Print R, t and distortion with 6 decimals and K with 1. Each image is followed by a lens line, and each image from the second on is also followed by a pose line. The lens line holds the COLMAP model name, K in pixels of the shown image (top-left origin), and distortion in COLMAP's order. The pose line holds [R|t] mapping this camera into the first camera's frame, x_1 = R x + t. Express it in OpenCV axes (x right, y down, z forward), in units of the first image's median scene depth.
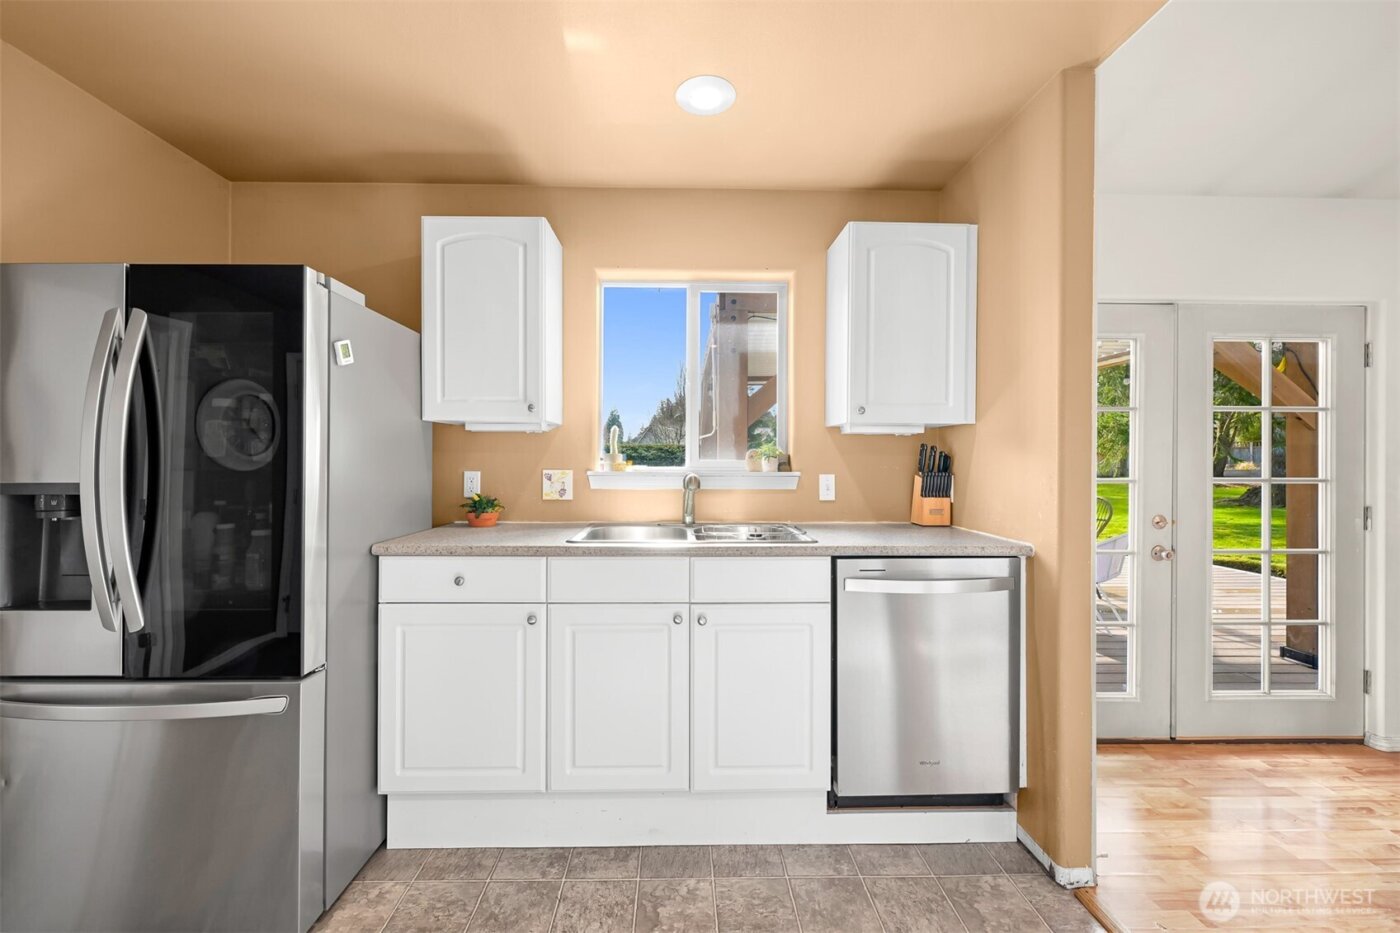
lens RADIAL K [[549.9, 0, 697.0], [0, 549.9, 460.0], [0, 0, 1]] dist [0.001693, -0.000449]
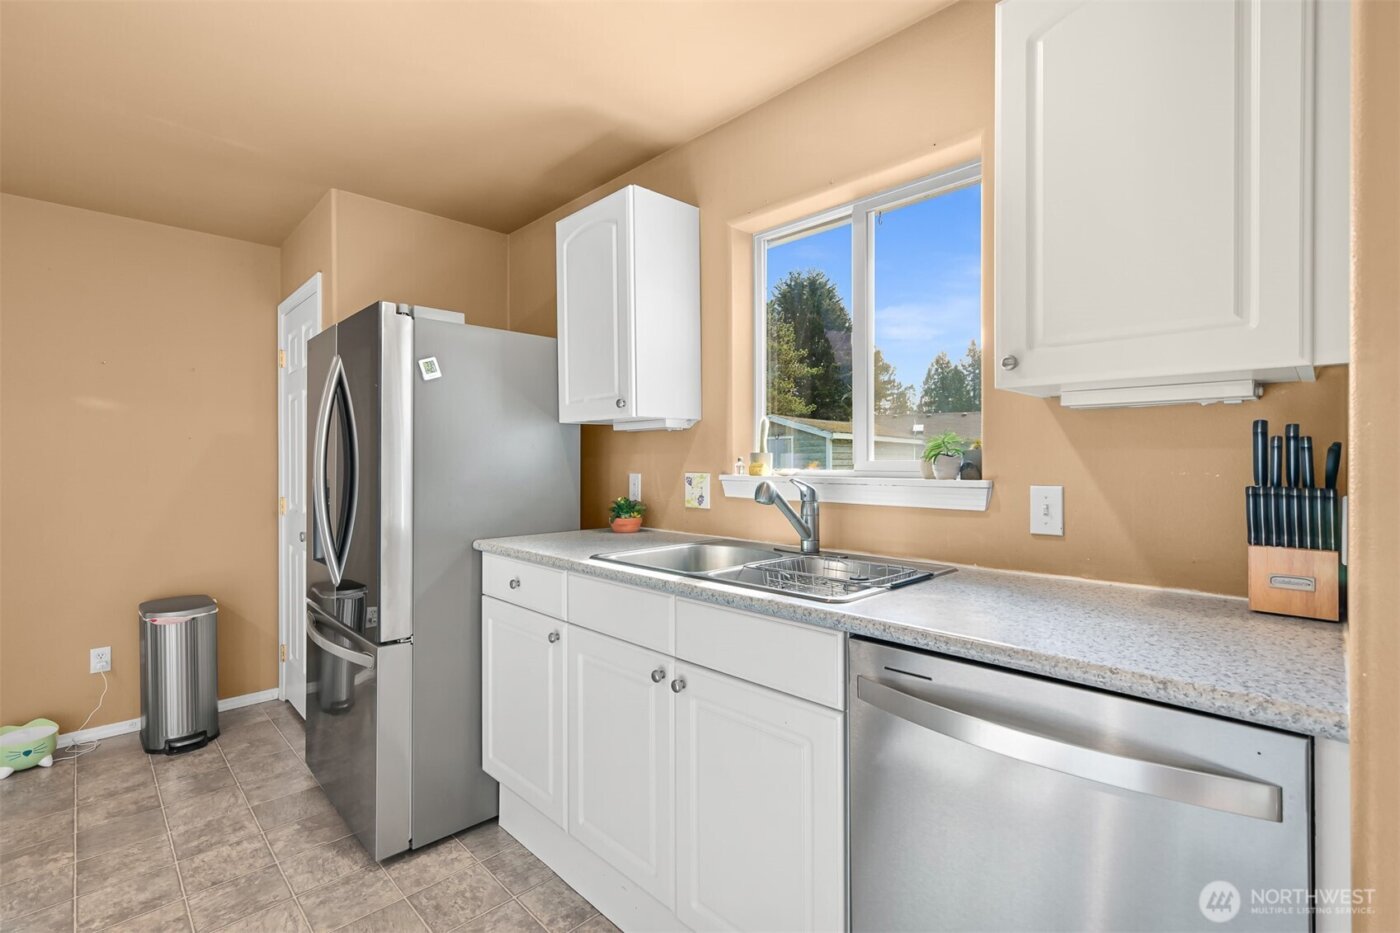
lens RADIAL K [[634.3, 0, 703.3], [0, 634.3, 461.3], [0, 0, 1]] dist [0.000671, 0.001502]
pose [[0.687983, -0.003309, -0.725719, 0.613307], [0.006858, 0.999975, 0.001943, -0.002398], [0.725694, -0.006314, 0.687988, 0.442834]]
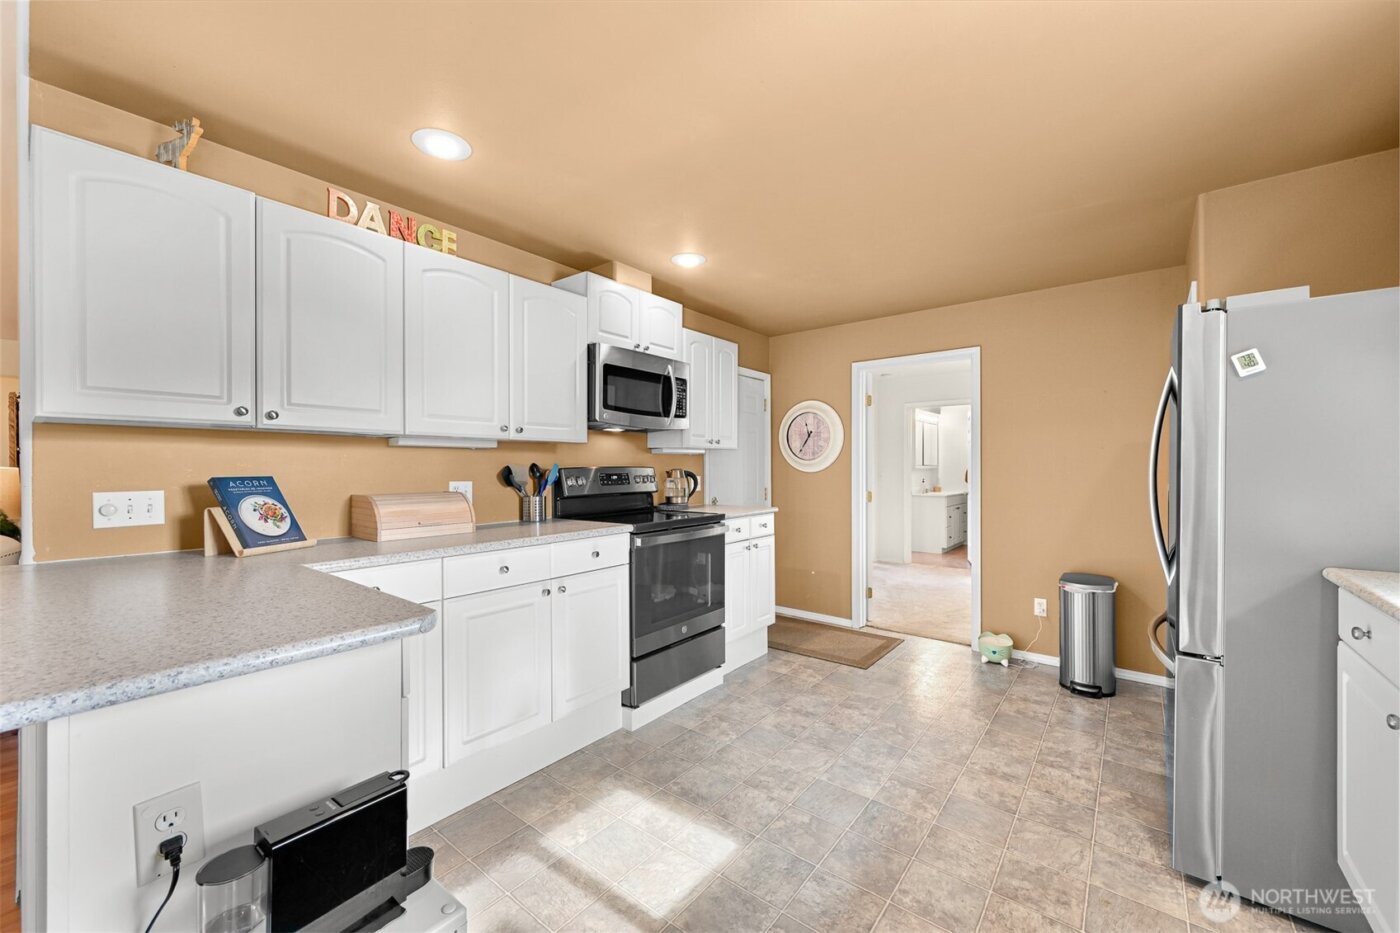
lens RADIAL K [[549.9, 0, 705.6], [0, 549.9, 466.6], [0, 0, 1]] dist [0.001693, -0.000449]
pose [[-0.636676, -0.002874, -0.771126, 0.672968], [0.001336, 0.999987, -0.004829, -0.001782], [0.771131, -0.004104, -0.636664, 0.765316]]
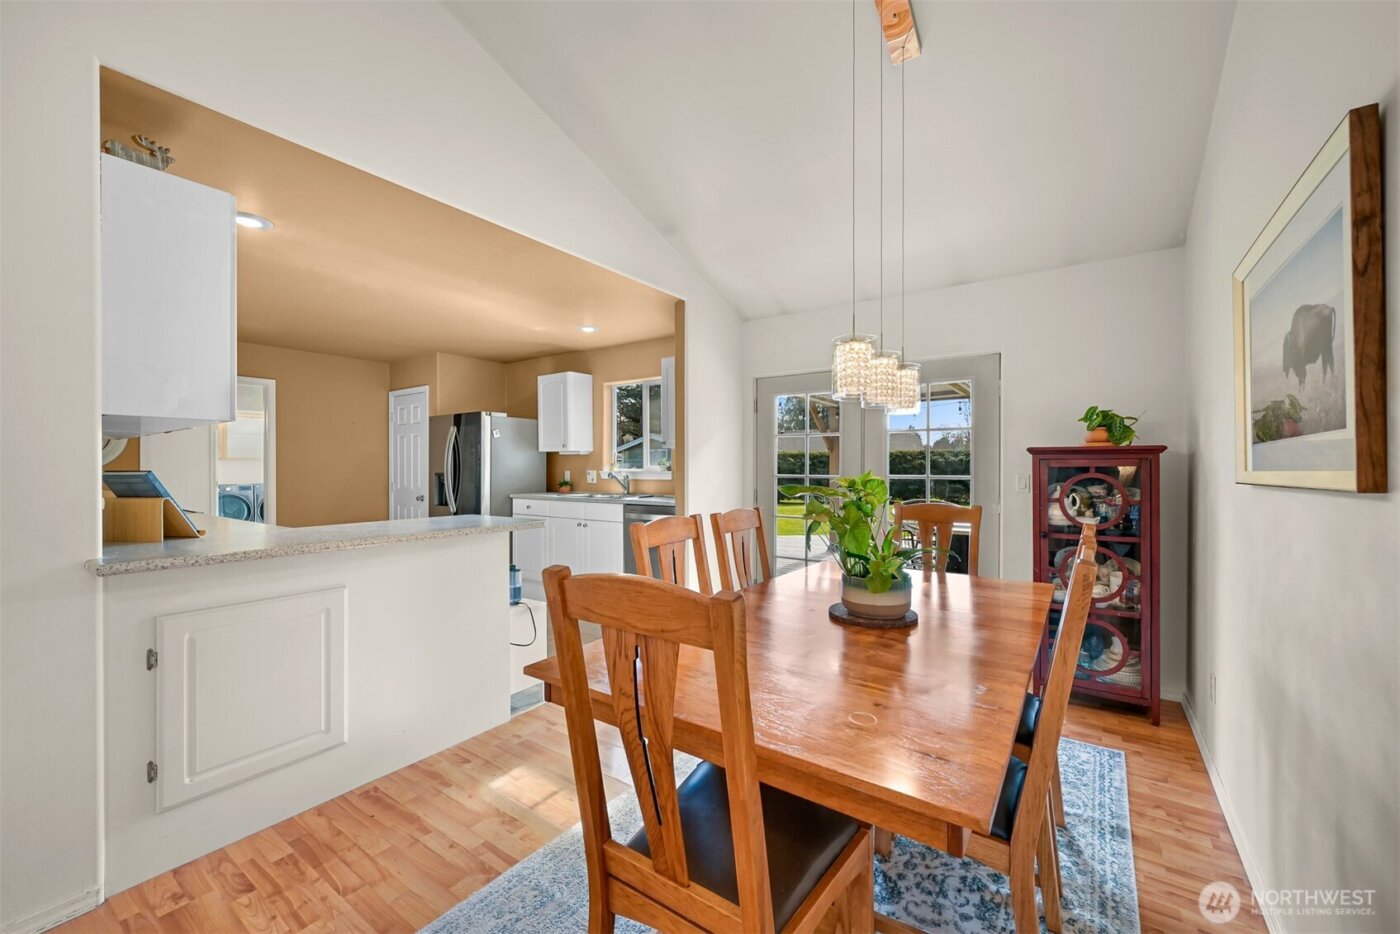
lens RADIAL K [[549.9, 0, 711.4], [0, 549.9, 466.6], [0, 0, 1]] dist [0.001693, -0.000449]
pose [[0.814777, -0.001326, -0.579772, 2.012237], [0.002341, 0.999997, 0.001002, -0.000039], [0.579769, -0.002174, 0.814778, -0.808614]]
